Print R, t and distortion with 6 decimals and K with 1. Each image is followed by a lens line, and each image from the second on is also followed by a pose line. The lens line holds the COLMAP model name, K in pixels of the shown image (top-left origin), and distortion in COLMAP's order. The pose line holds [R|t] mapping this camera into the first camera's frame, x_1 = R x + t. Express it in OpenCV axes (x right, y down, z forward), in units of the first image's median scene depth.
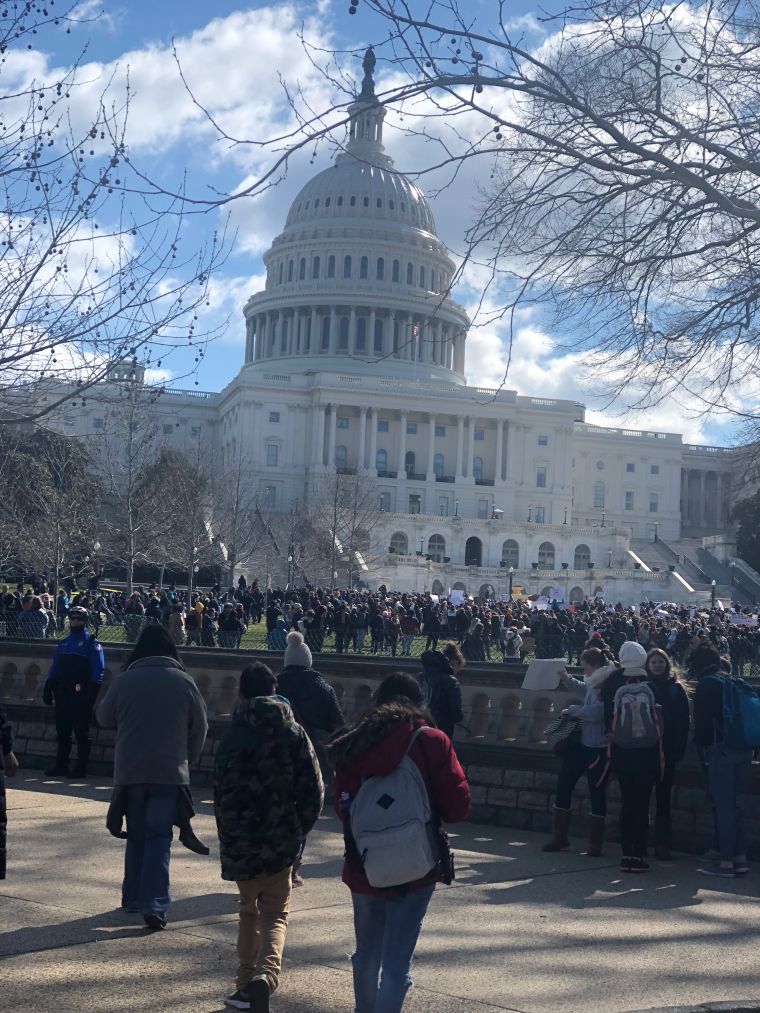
lens RADIAL K [[1637.4, 0, 380.0], [0, 1637.4, 506.5], [0, 0, 1]] dist [0.004212, 0.183404]
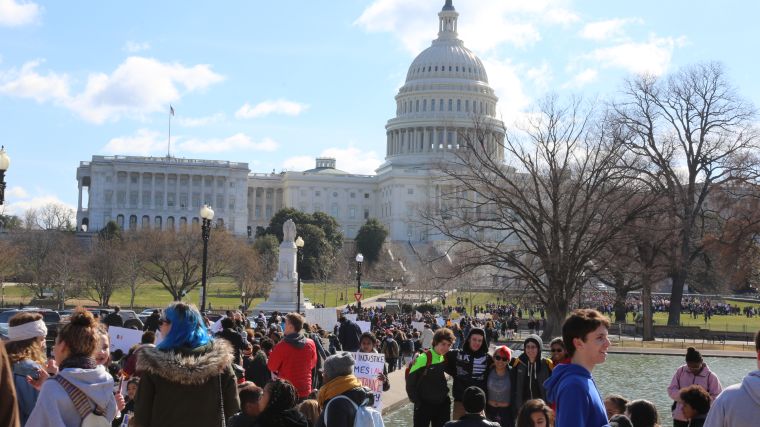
lens RADIAL K [[1528.1, 0, 380.0], [0, 1528.1, 213.5], [0, 0, 1]] dist [0.376983, 0.008826]
pose [[0.998963, -0.028407, -0.035580, -0.031308], [0.029366, 0.999211, 0.026731, -0.069678], [0.034792, -0.027748, 0.999009, -0.784179]]
